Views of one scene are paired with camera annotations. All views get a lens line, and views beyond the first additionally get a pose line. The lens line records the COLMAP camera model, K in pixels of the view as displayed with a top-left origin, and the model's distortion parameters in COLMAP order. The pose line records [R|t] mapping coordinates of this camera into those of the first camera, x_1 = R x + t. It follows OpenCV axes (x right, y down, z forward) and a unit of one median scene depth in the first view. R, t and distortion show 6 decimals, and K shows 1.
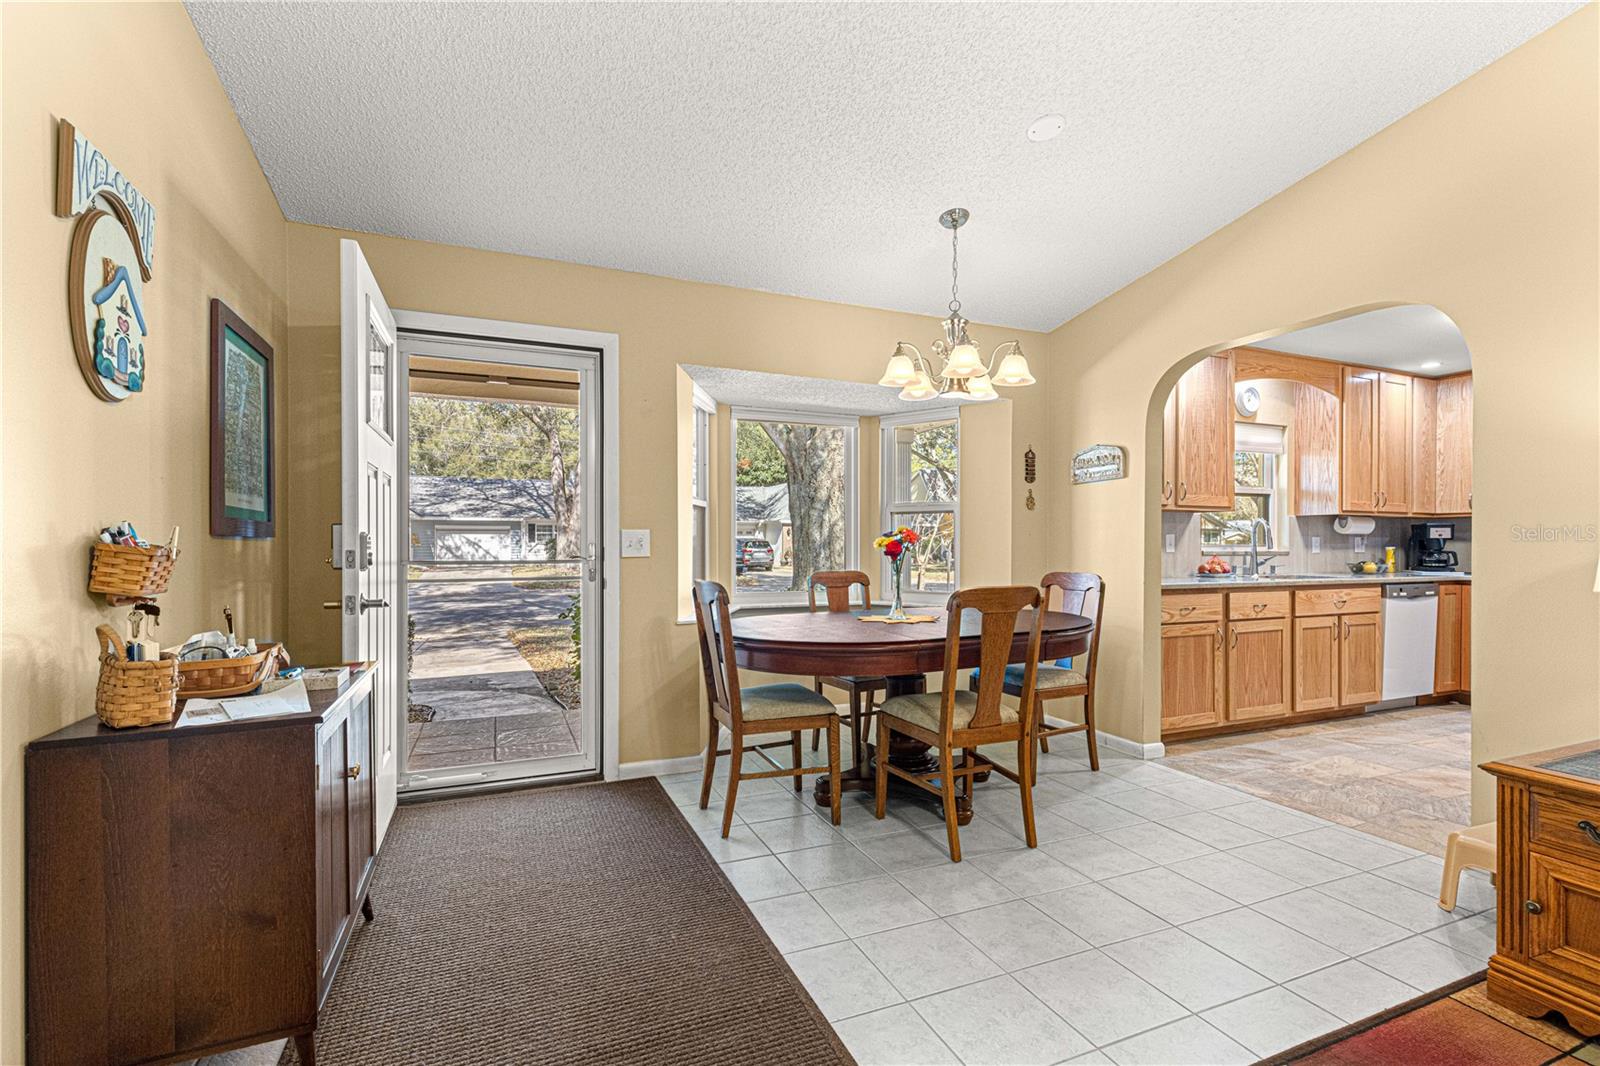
lens RADIAL K [[716.4, 0, 797.5], [0, 716.4, 542.3], [0, 0, 1]] dist [0.005810, -0.000798]
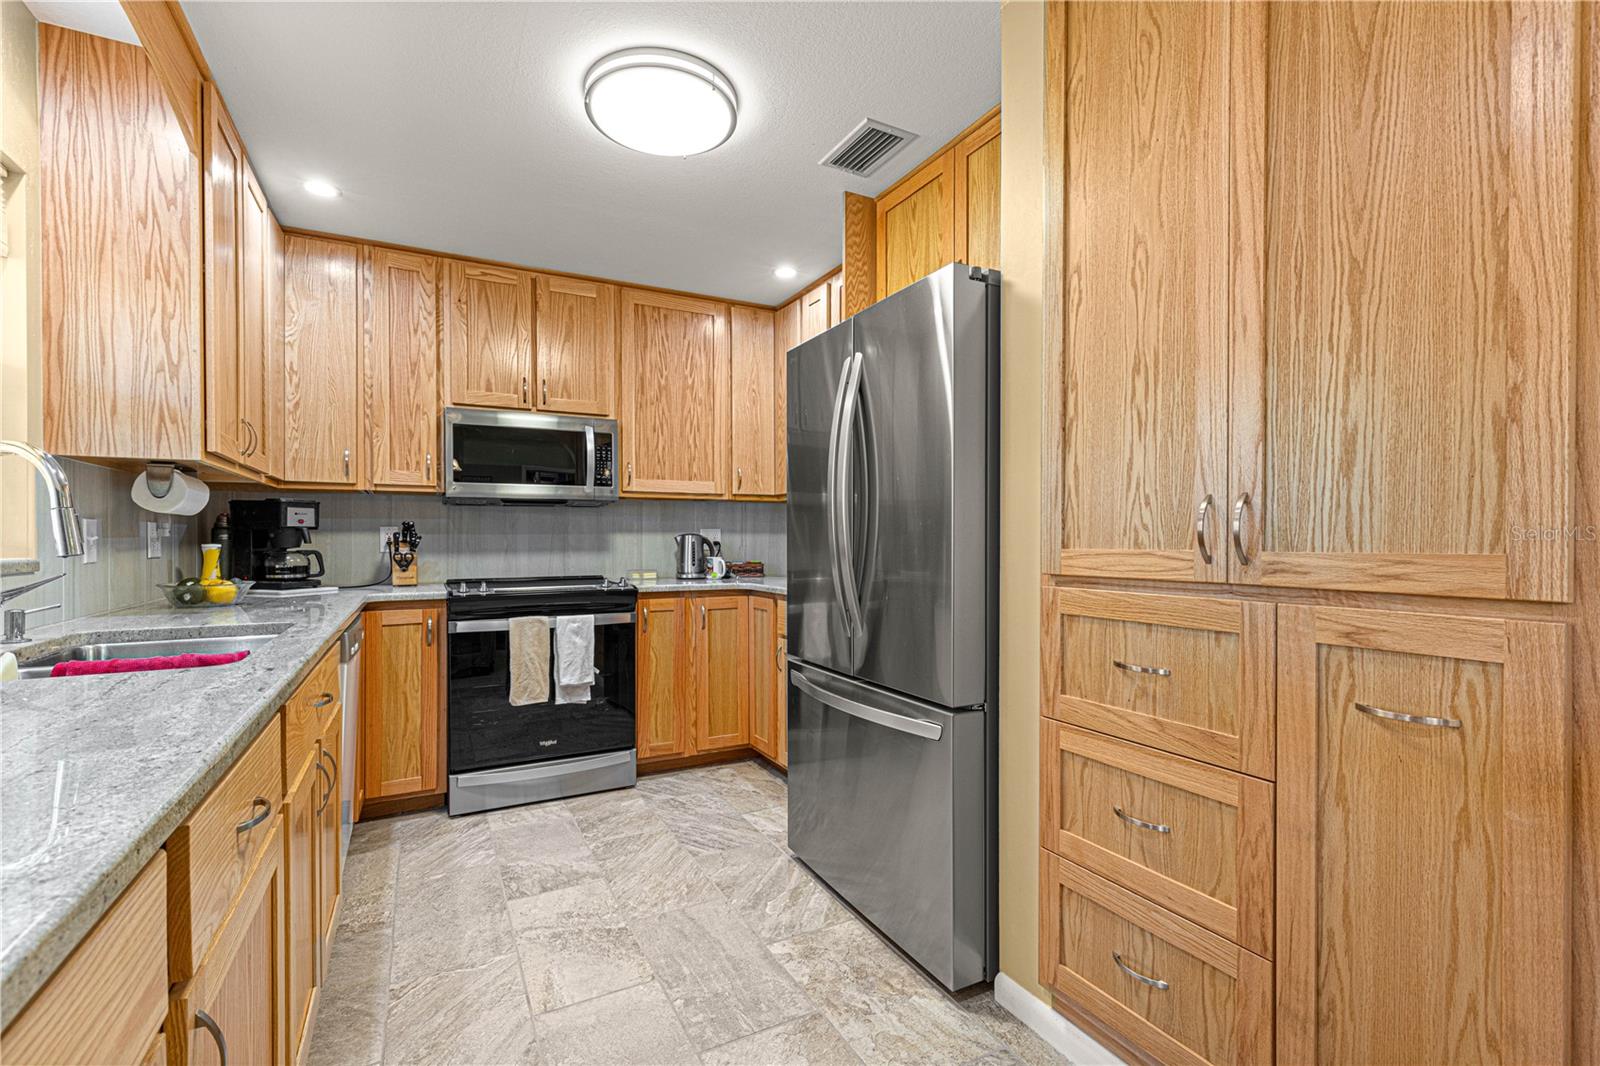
lens RADIAL K [[716.4, 0, 802.3], [0, 716.4, 541.5], [0, 0, 1]] dist [0.005810, -0.000798]
pose [[-0.087062, -0.006740, 0.996180, 0.429133], [-0.002700, 0.999975, 0.006530, 0.001382], [-0.996199, -0.002122, -0.087078, 0.892039]]
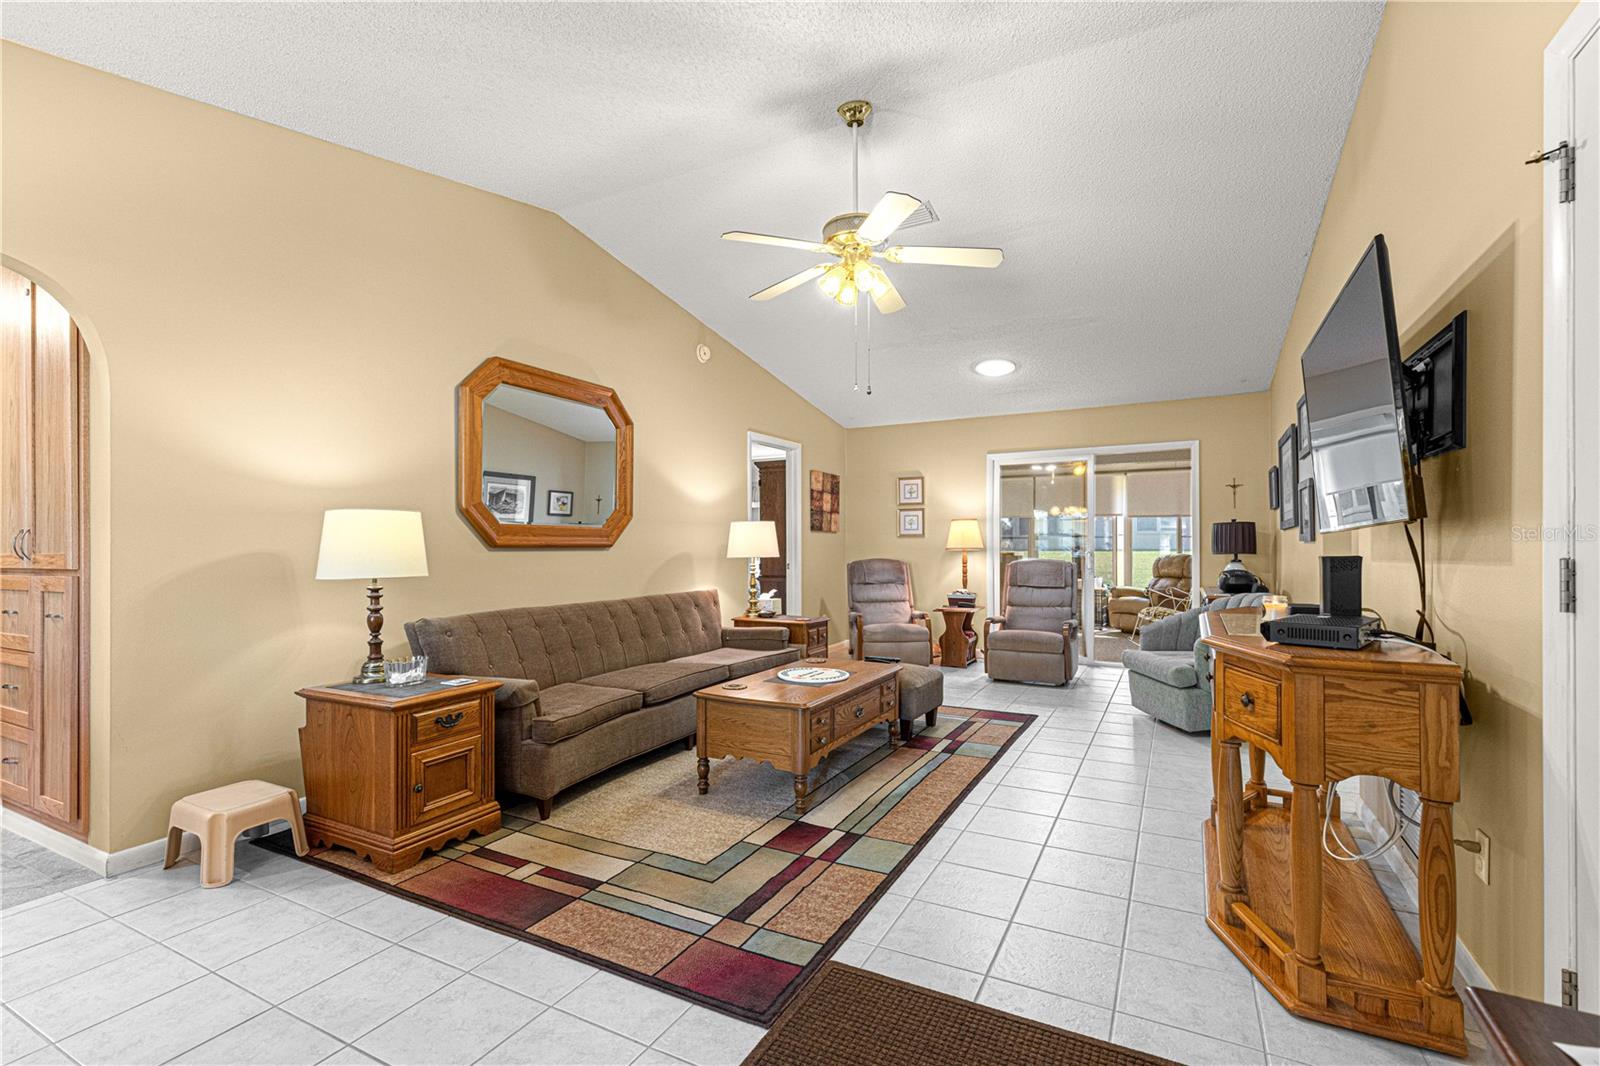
lens RADIAL K [[716.4, 0, 806.2], [0, 716.4, 546.0], [0, 0, 1]] dist [0.005810, -0.000798]
pose [[-0.634628, 0.001276, 0.772817, -0.268343], [0.002464, 0.999997, 0.000373, 0.000933], [-0.772814, 0.002141, -0.634629, 0.553086]]
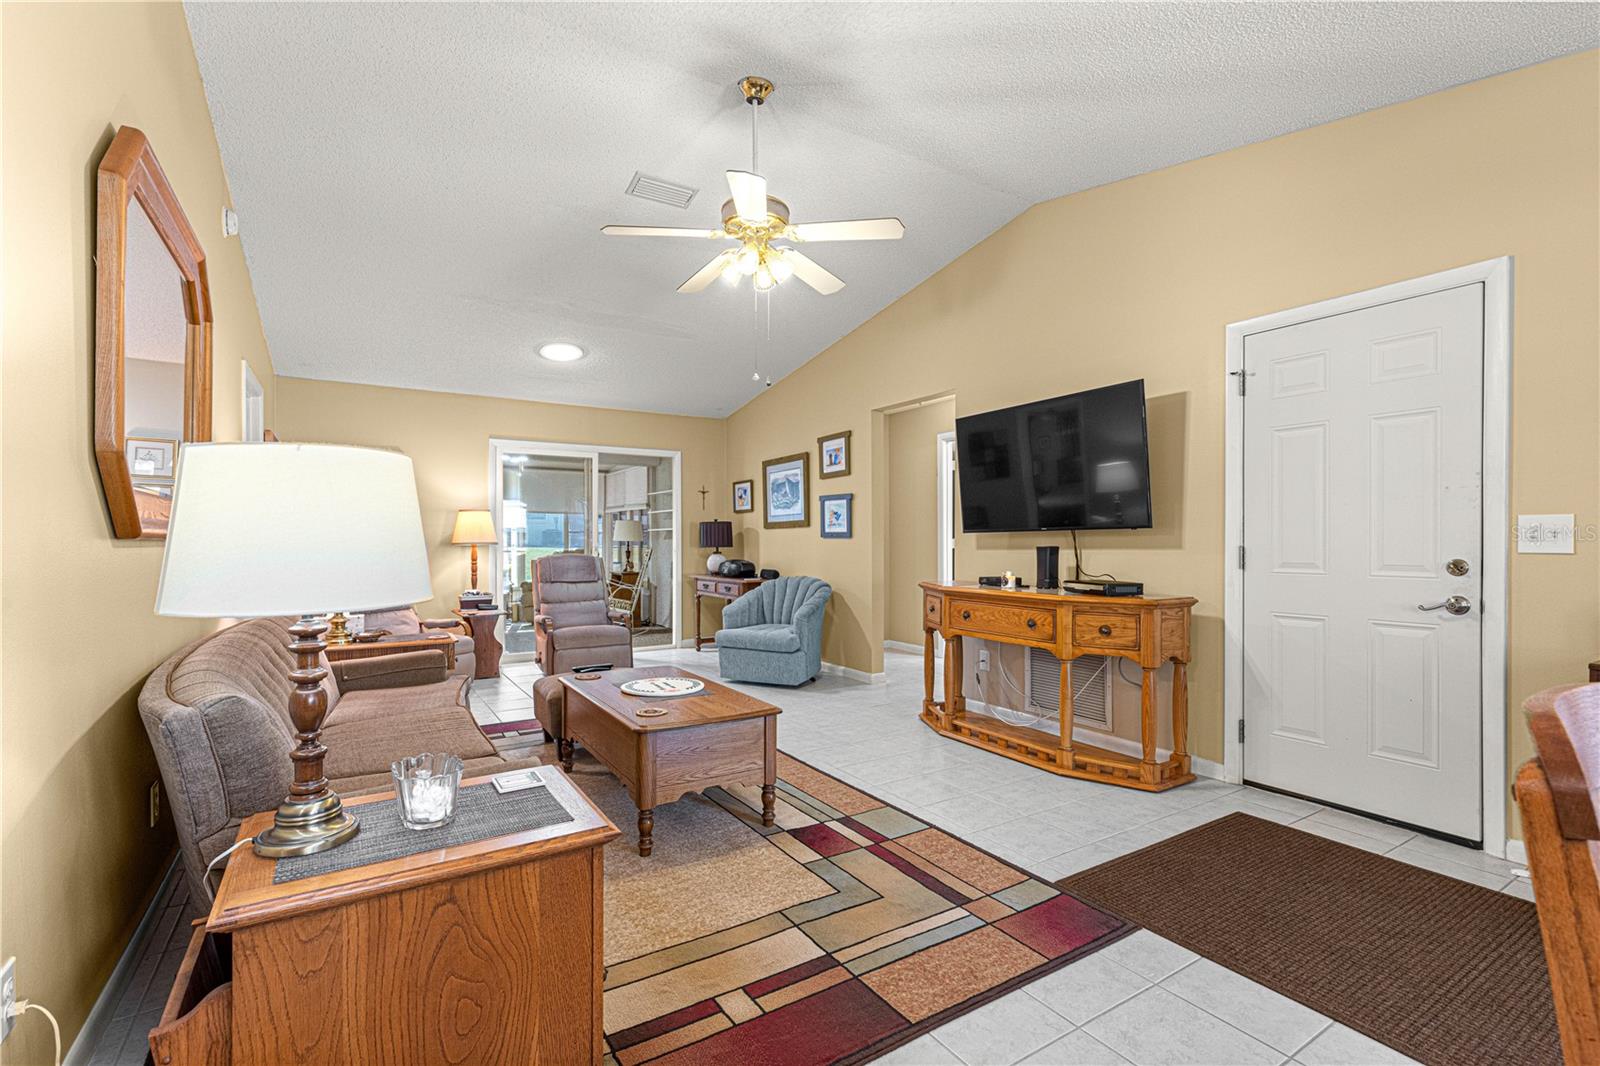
lens RADIAL K [[716.4, 0, 802.0], [0, 716.4, 545.6], [0, 0, 1]] dist [0.005810, -0.000798]
pose [[-0.986457, -0.000385, -0.164019, 0.383090], [-0.001593, 0.999973, 0.007235, 0.001961], [0.164012, 0.007398, -0.986431, 0.771482]]
